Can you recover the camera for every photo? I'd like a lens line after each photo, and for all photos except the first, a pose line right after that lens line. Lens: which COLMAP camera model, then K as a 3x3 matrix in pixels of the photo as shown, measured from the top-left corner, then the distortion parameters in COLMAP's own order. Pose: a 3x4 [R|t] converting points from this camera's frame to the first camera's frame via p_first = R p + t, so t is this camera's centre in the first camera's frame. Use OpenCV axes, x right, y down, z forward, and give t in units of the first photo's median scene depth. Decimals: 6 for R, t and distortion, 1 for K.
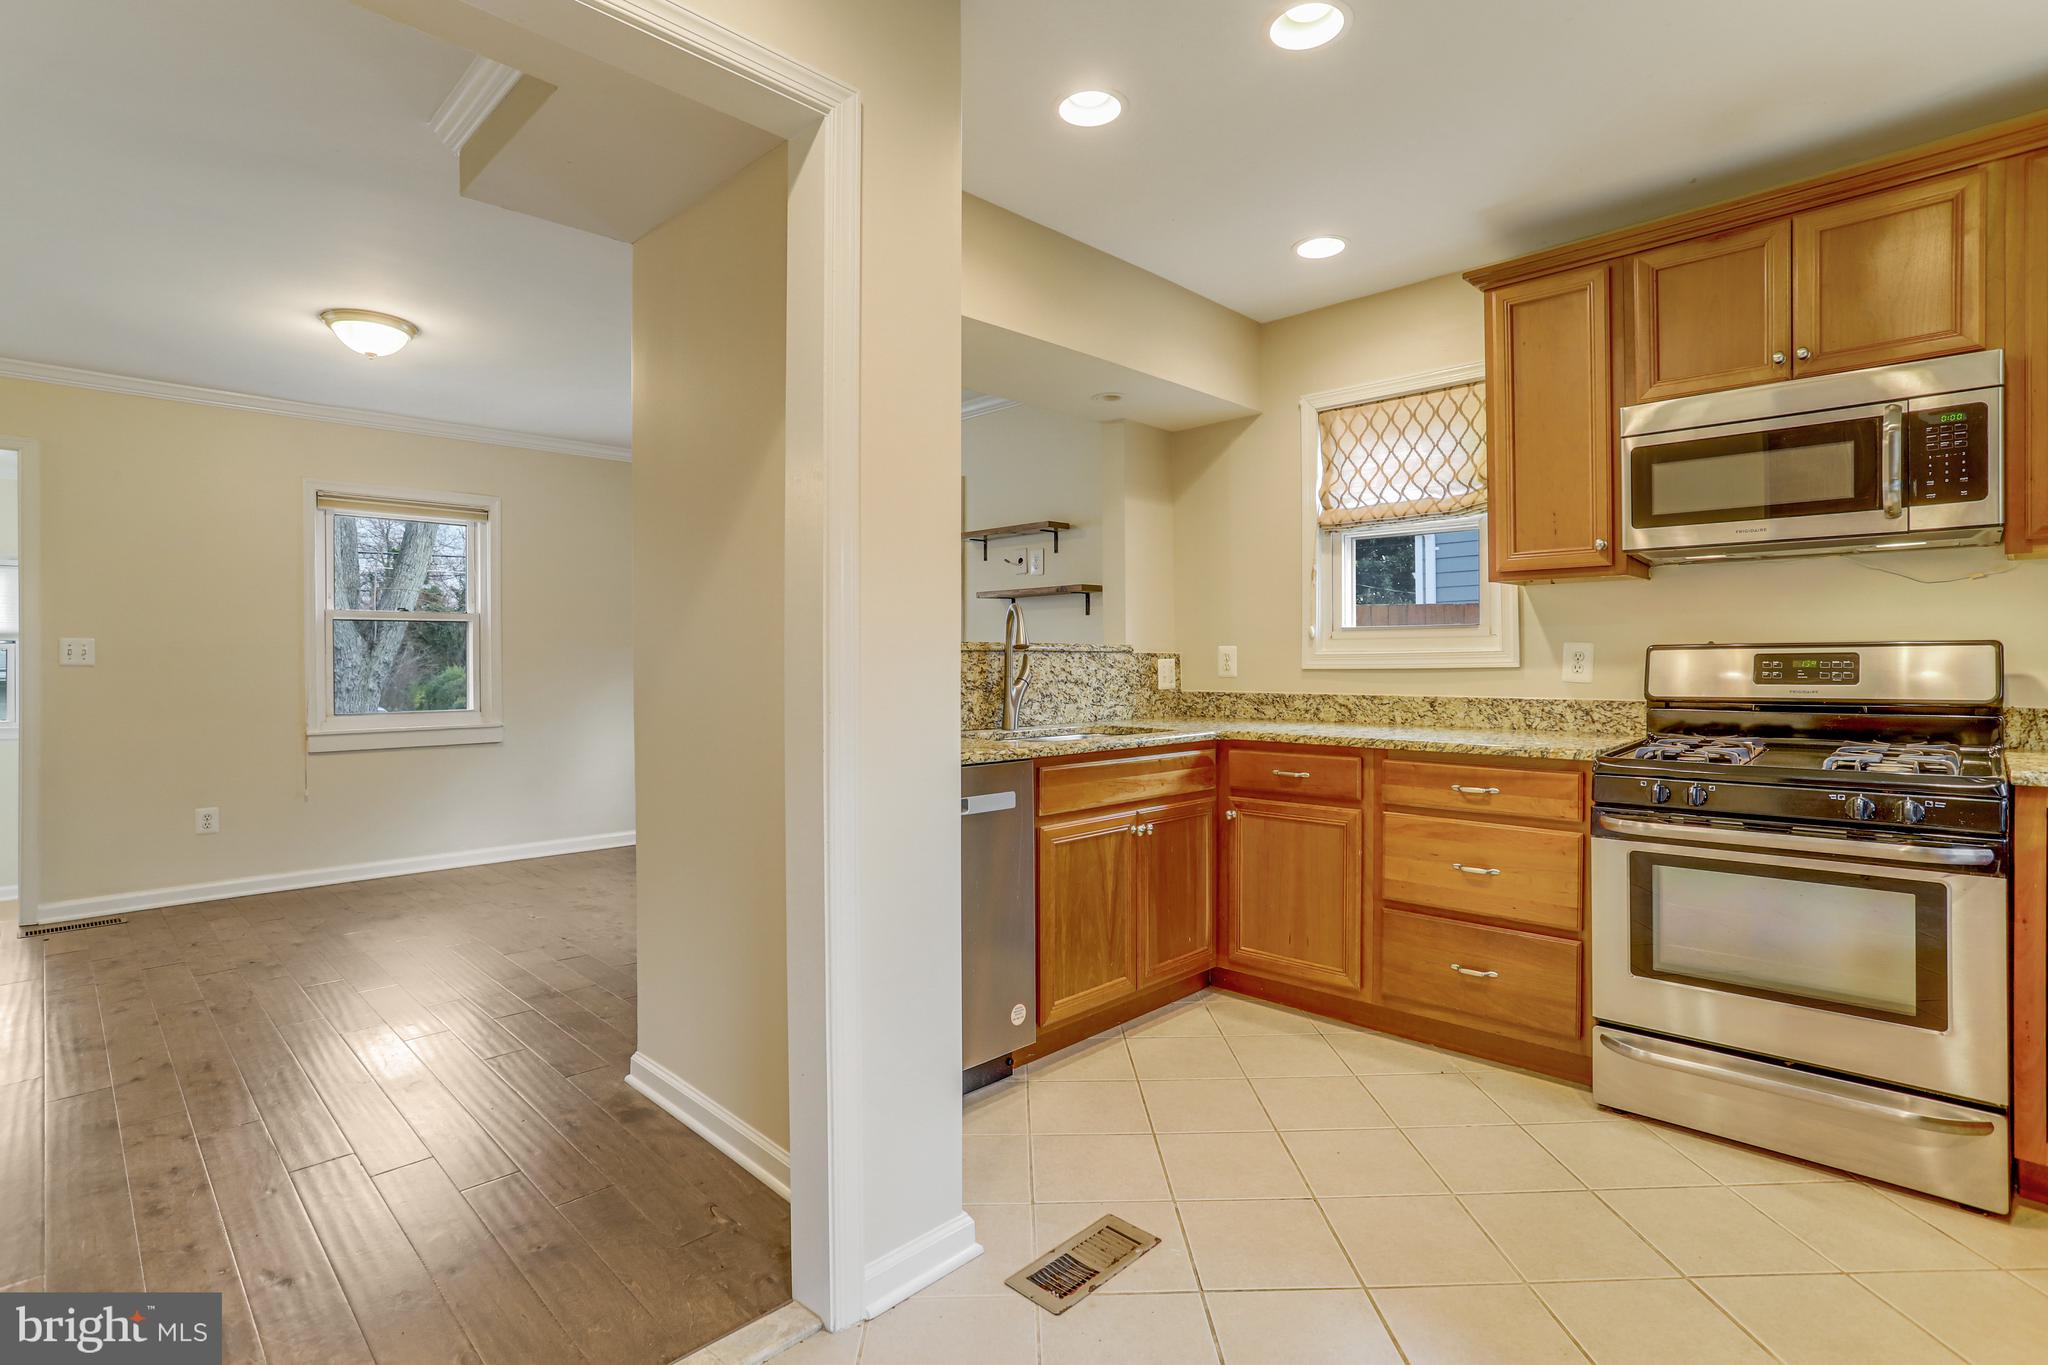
lens RADIAL K [[993.9, 0, 1024.2], [0, 993.9, 672.0], [0, 0, 1]] dist [-0.054109, 0.019107]
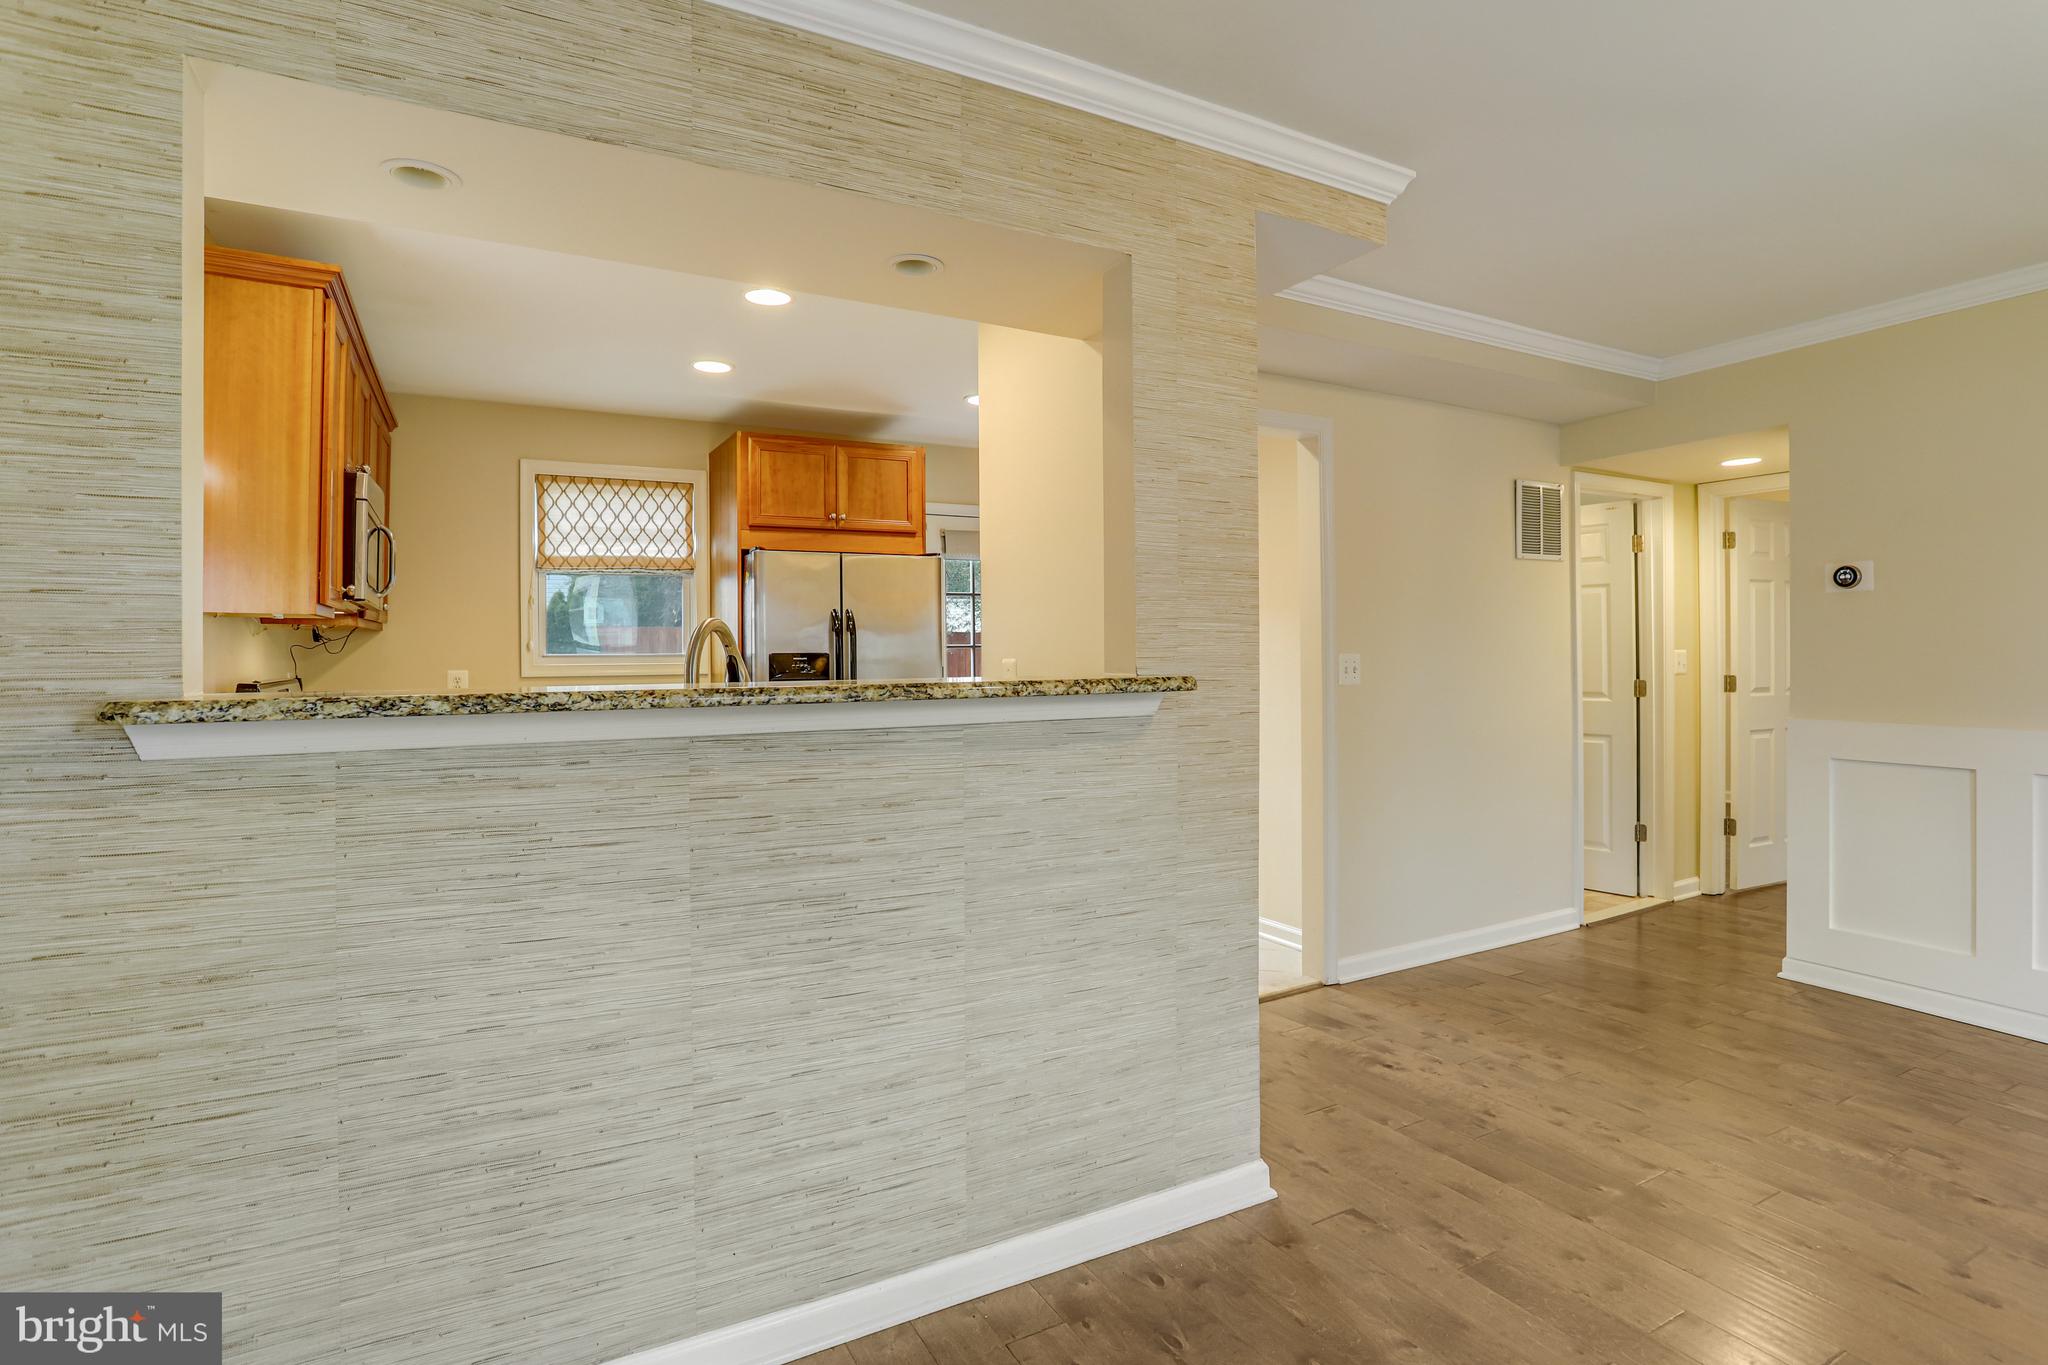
lens RADIAL K [[1025.0, 0, 1025.4], [0, 1025.0, 652.6], [0, 0, 1]] dist [-0.101620, 0.065954]
pose [[-0.957181, 0.011634, 0.289256, -0.384262], [0.014998, 0.999843, 0.009417, -0.053897], [-0.289101, 0.013352, -0.957205, 1.619631]]
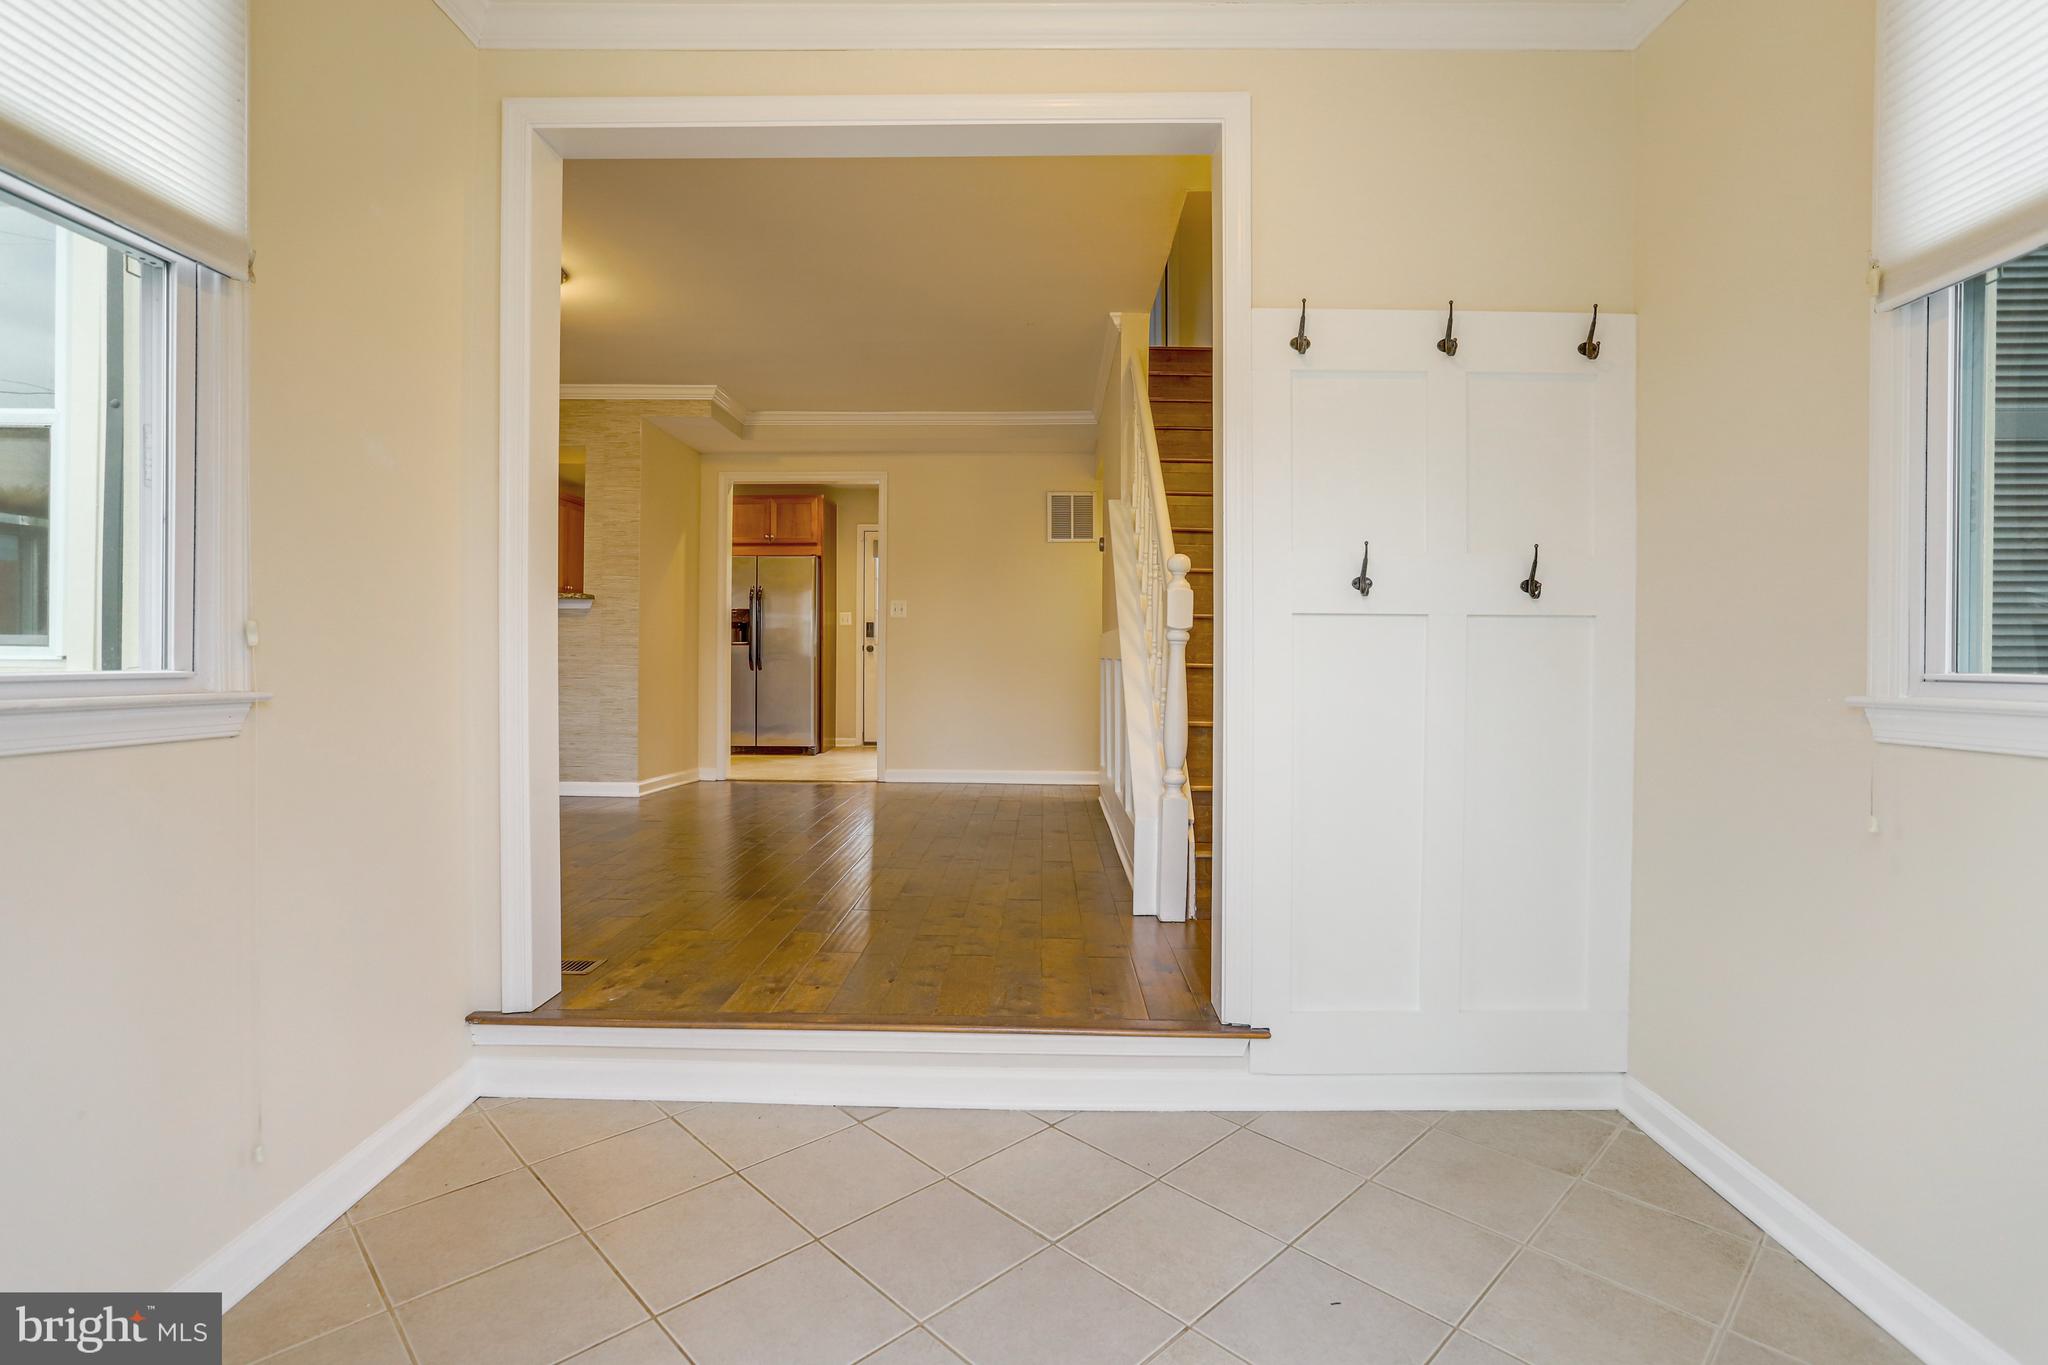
lens RADIAL K [[1000.2, 0, 1030.5], [0, 1000.2, 660.1], [0, 0, 1]] dist [-0.057019, 0.031006]
pose [[-0.690588, 0.000143, 0.723249, -2.233162], [0.004070, 0.999985, 0.003689, 0.092648], [-0.723237, 0.005491, -0.690578, 1.629867]]
